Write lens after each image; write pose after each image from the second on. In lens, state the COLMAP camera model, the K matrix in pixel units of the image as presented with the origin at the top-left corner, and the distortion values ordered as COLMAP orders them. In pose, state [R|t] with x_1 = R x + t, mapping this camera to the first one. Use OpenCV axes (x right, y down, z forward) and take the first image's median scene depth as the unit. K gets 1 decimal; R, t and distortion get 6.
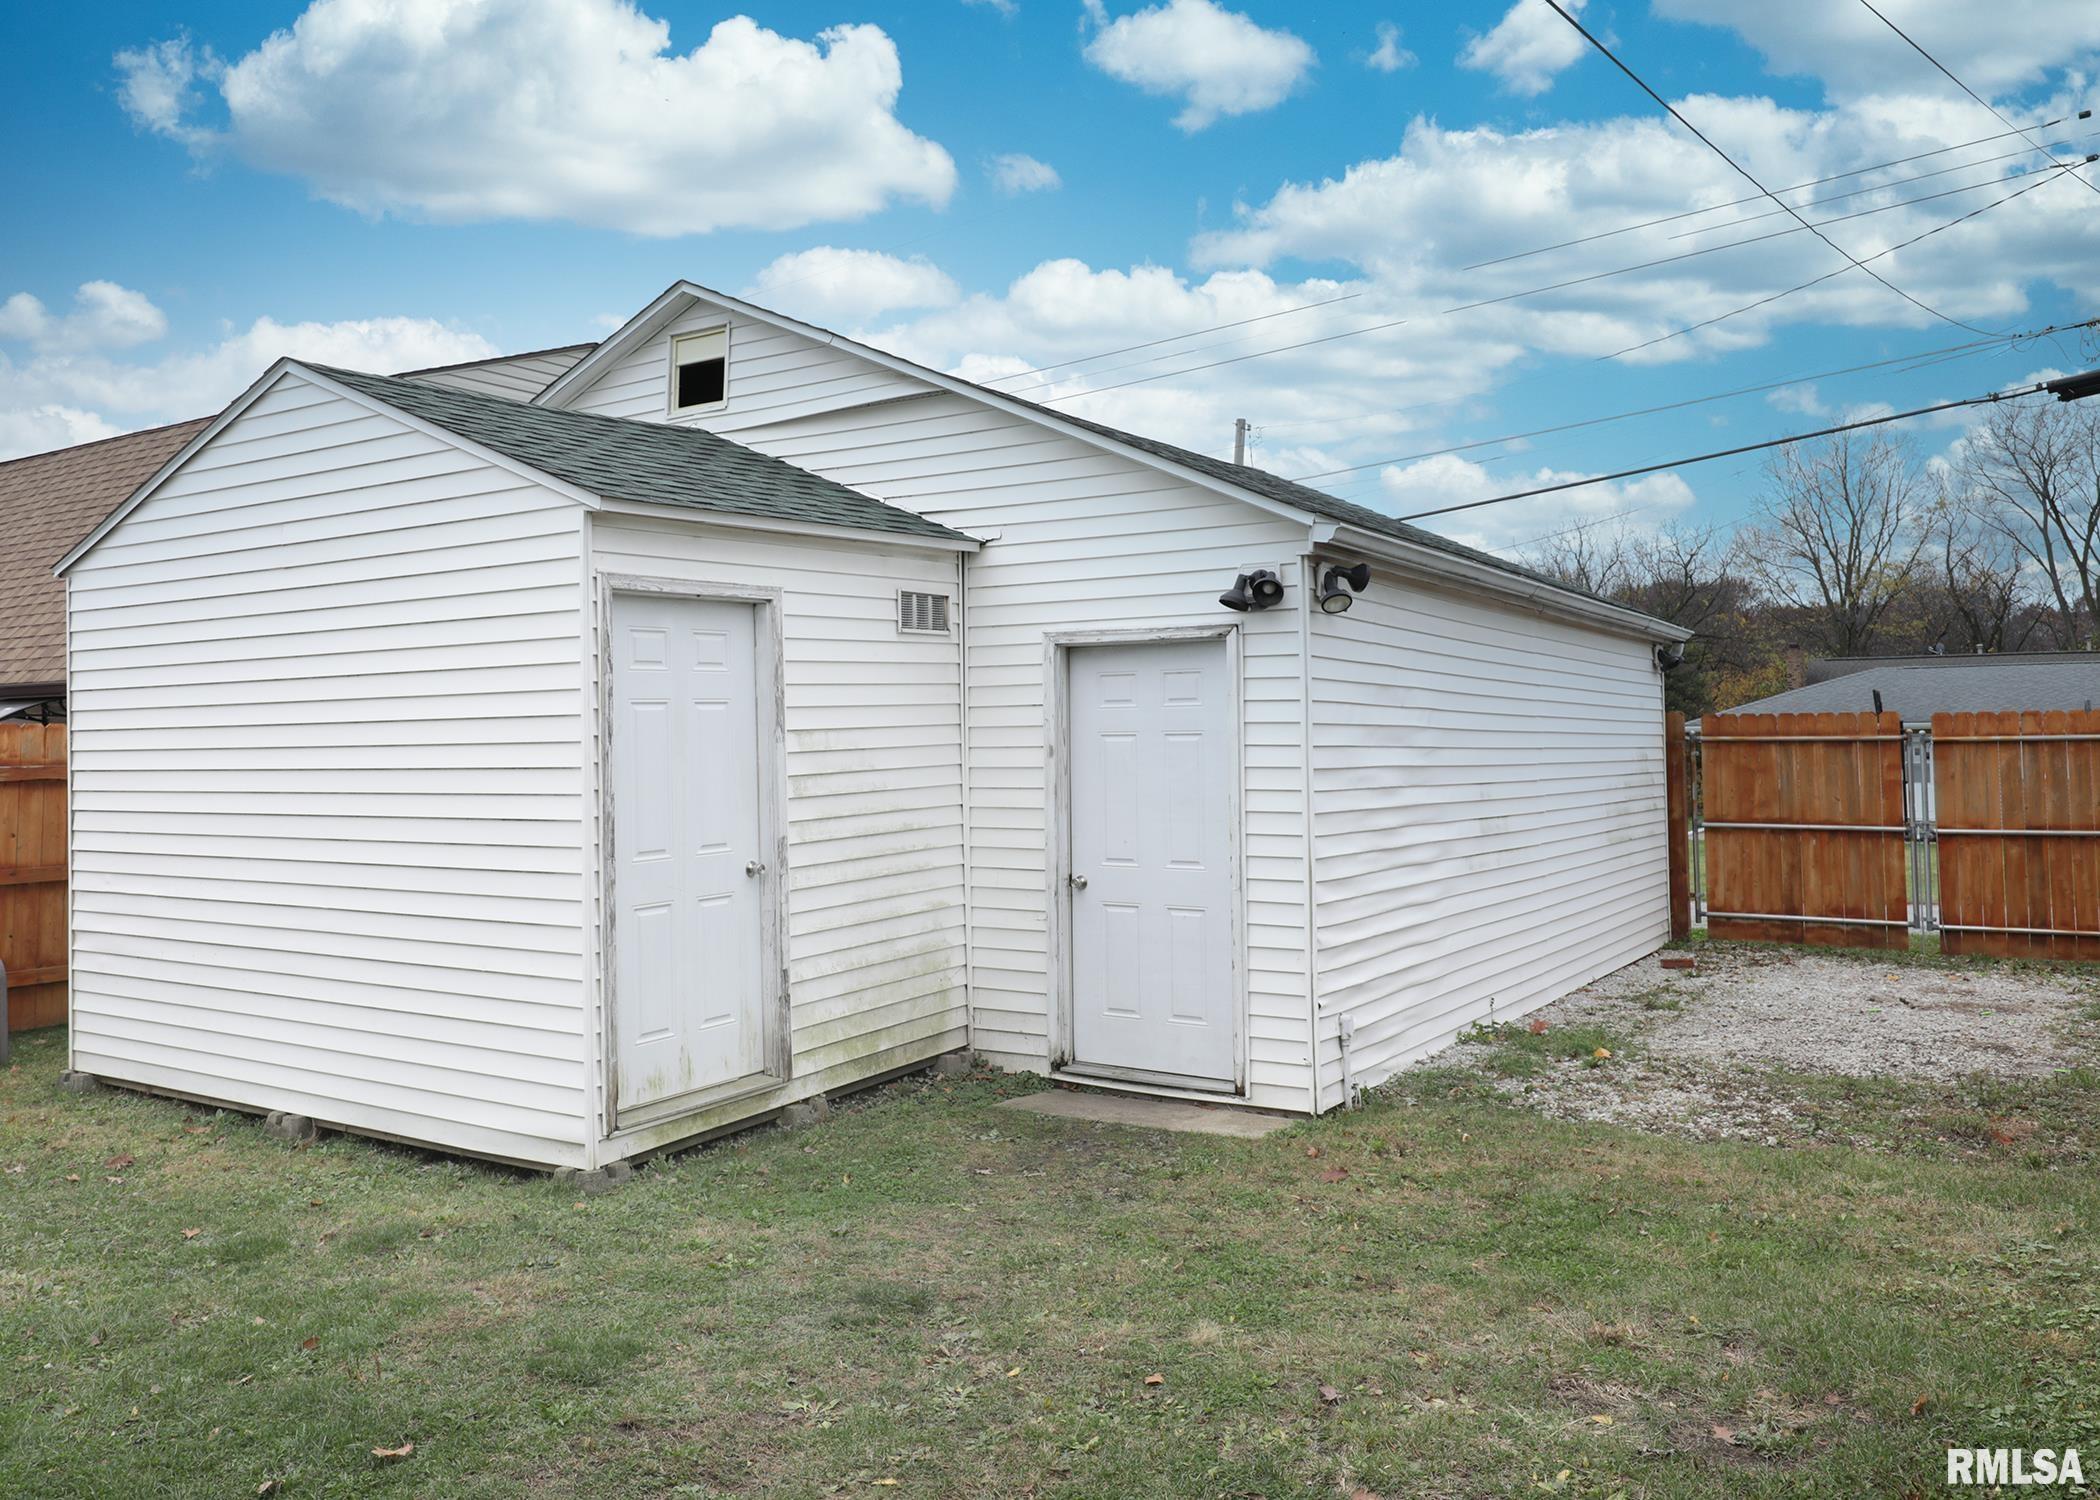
lens RADIAL K [[1587.9, 0, 1048.0], [0, 1587.9, 743.0], [0, 0, 1]] dist [0.002127, 0.000844]
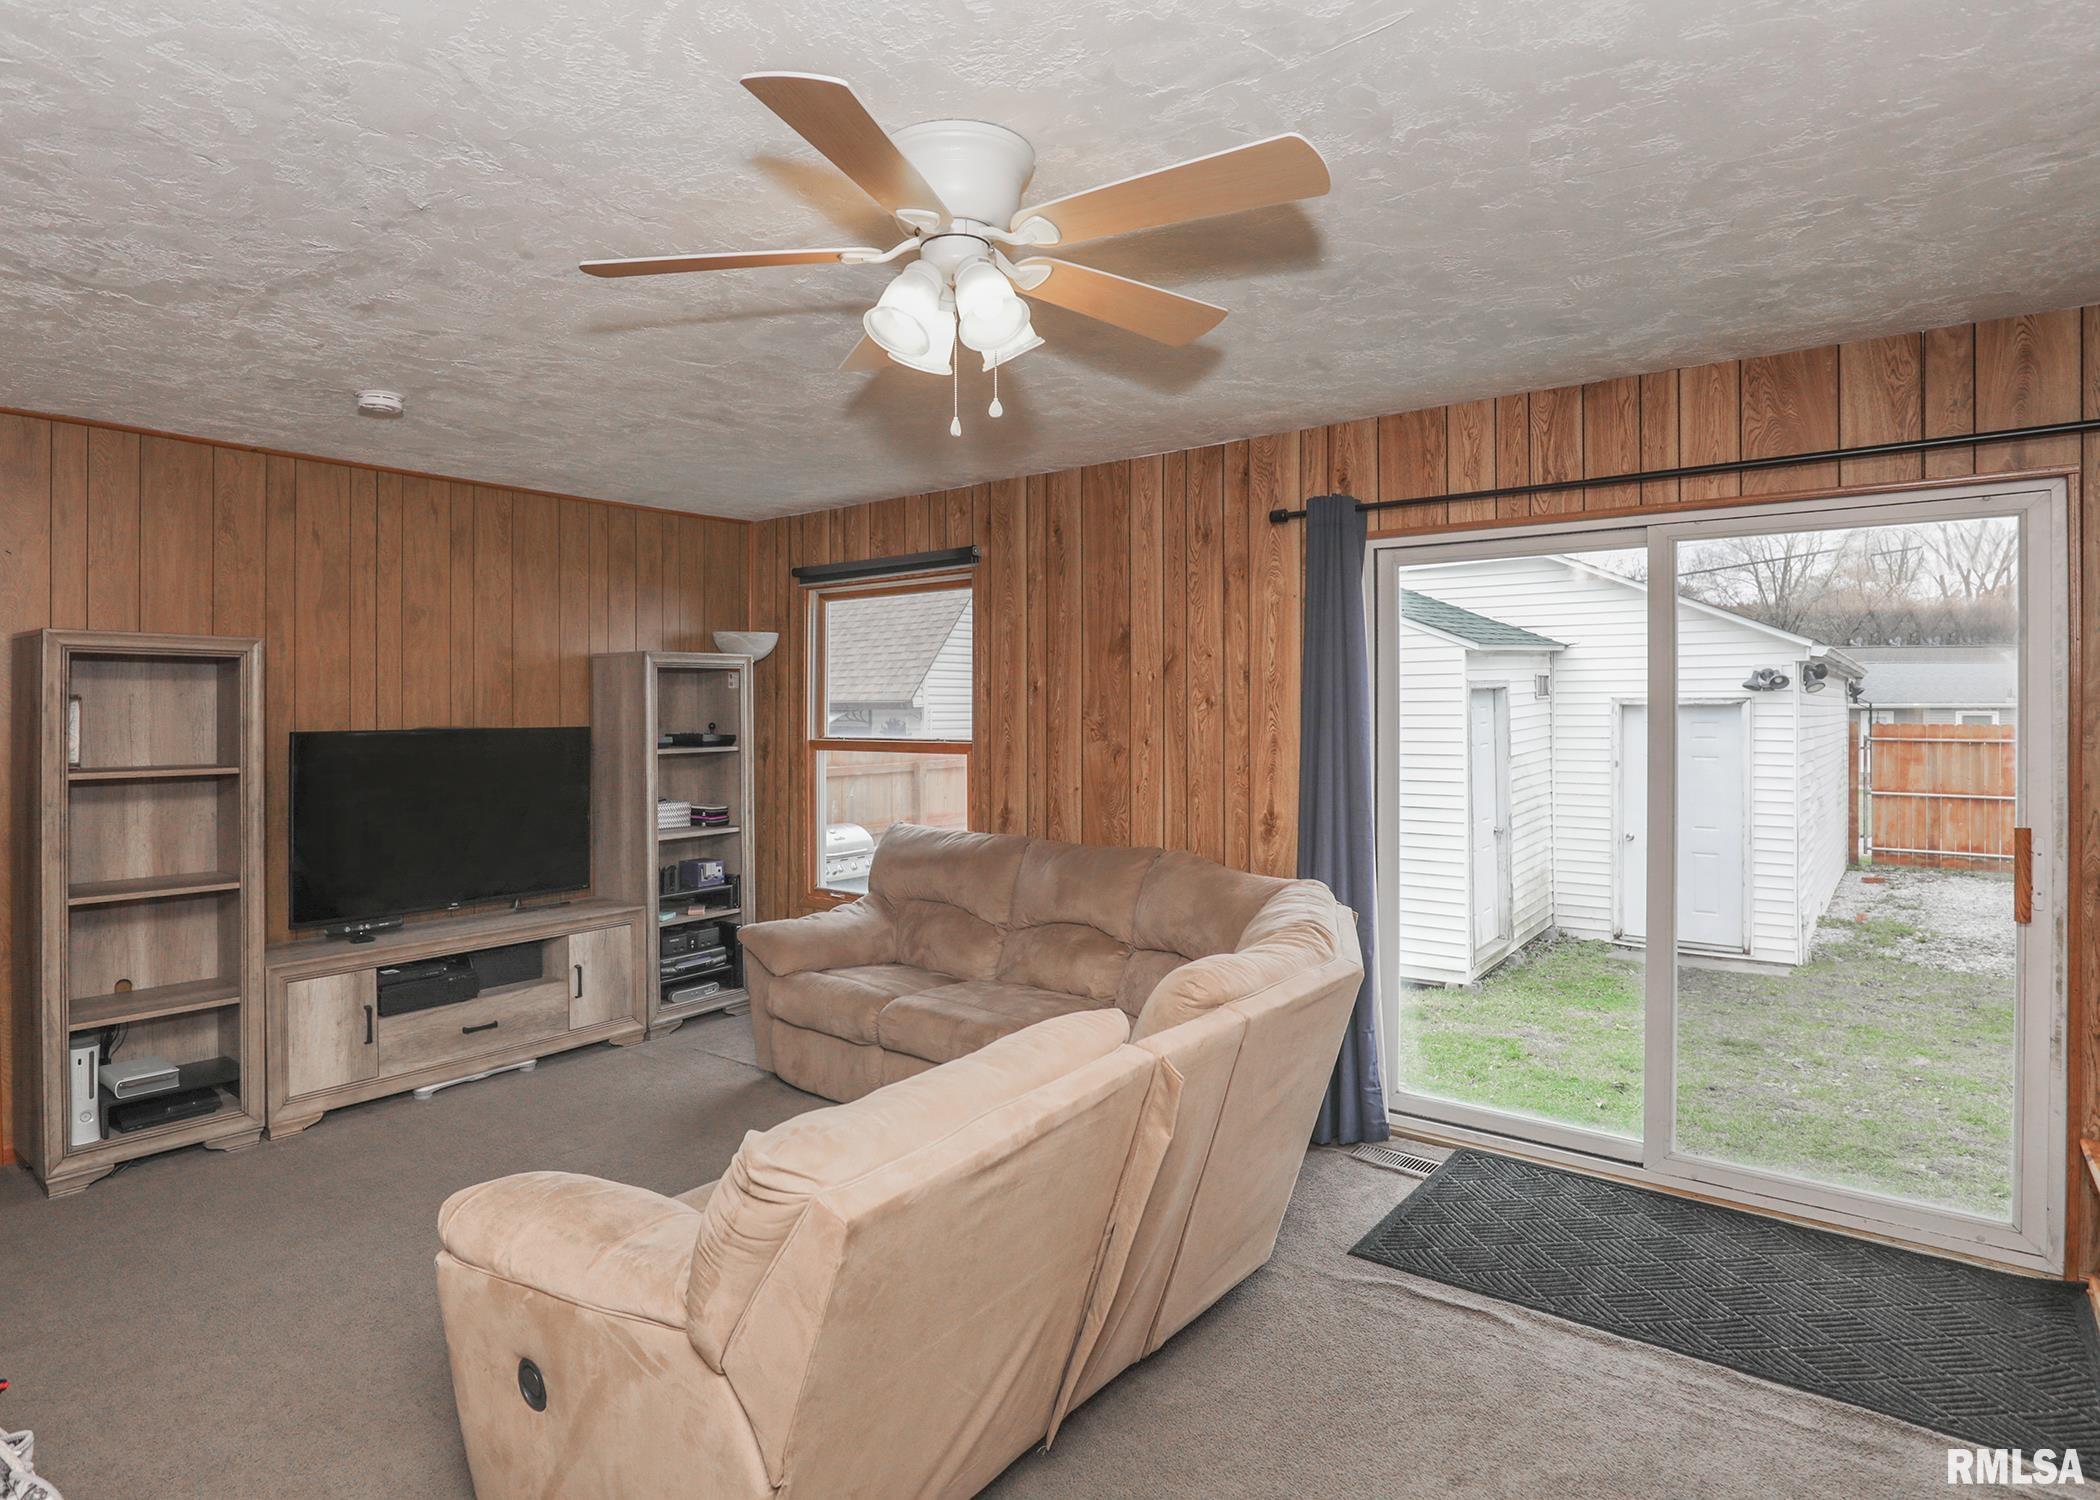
lens RADIAL K [[1152.1, 0, 1052.9], [0, 1152.1, 747.6], [0, 0, 1]] dist [-0.004758, -0.000746]
pose [[0.997128, 0.005225, -0.075550, -0.526231], [-0.002237, 0.999214, 0.039585, -0.062068], [0.075698, -0.039302, 0.996356, -0.343563]]
